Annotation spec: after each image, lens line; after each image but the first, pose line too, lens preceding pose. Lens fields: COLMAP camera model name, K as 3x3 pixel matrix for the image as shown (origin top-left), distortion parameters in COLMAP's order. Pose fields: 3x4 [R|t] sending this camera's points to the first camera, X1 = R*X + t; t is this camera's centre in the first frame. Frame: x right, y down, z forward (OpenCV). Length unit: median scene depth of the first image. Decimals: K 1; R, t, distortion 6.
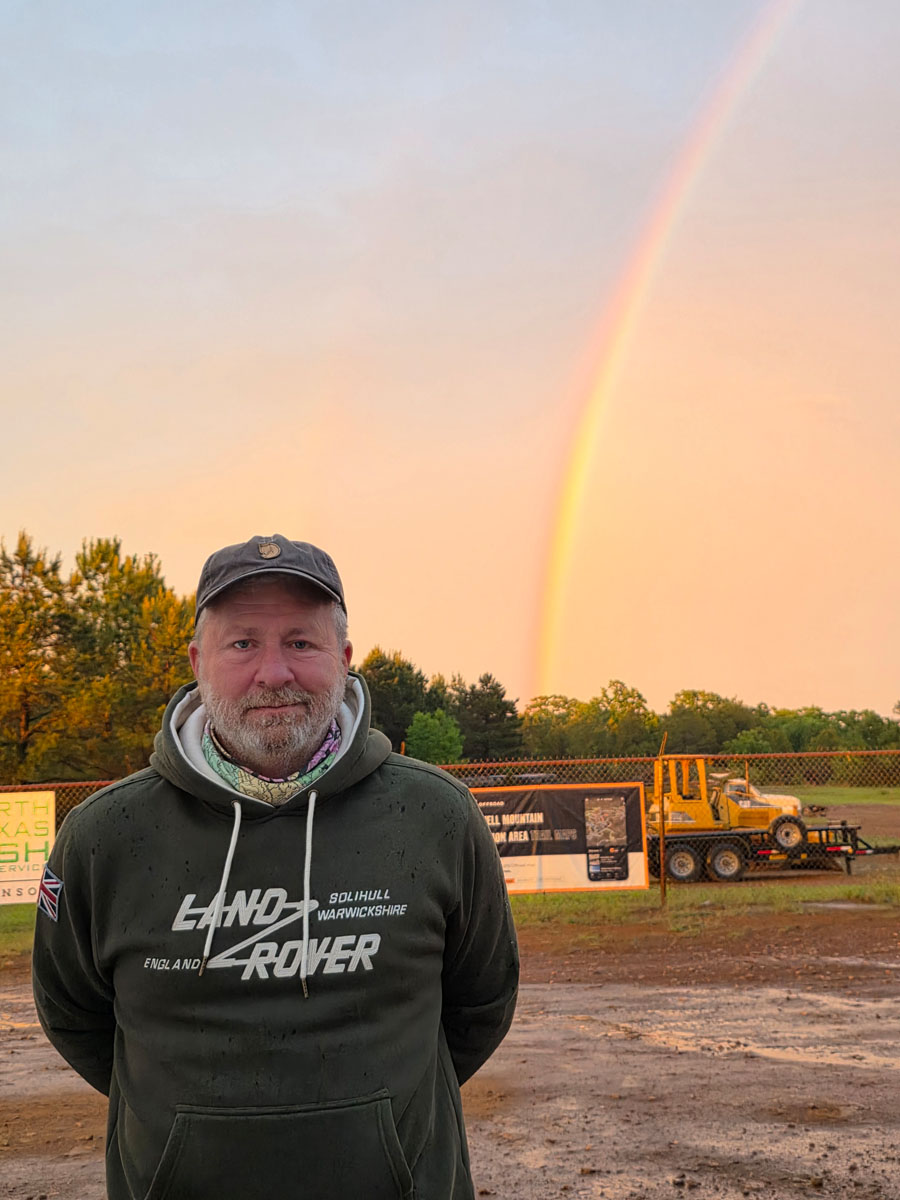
lens RADIAL K [[1391.4, 0, 446.3], [0, 1391.4, 594.6], [0, 0, 1]] dist [0.072244, 0.000000]
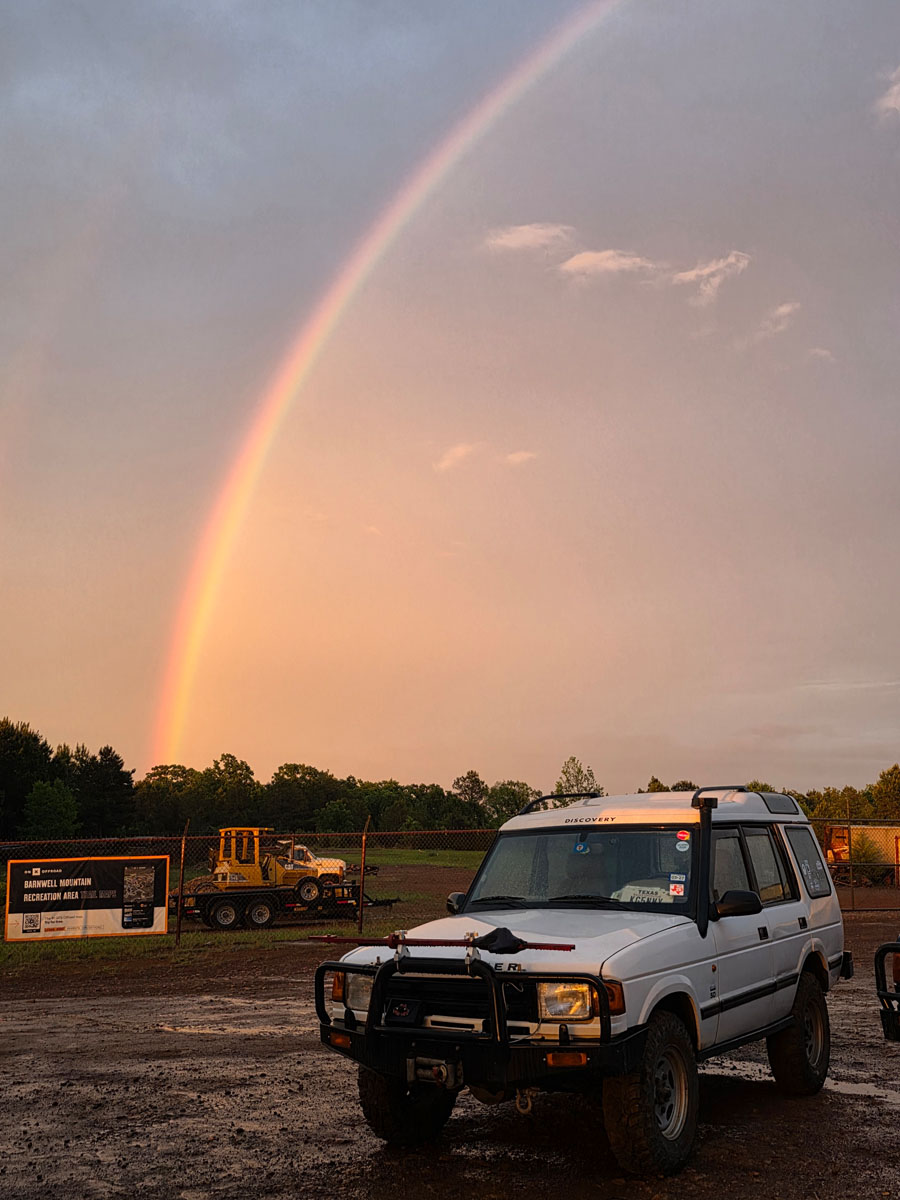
lens RADIAL K [[1266.6, 0, 455.5], [0, 1266.6, 604.9], [0, 0, 1]] dist [-0.030005, 0.000000]
pose [[0.960218, 0.057938, 0.273175, 0.032053], [-0.044053, 0.997419, -0.056698, -0.027817], [-0.275755, 0.042408, 0.960292, -0.146187]]
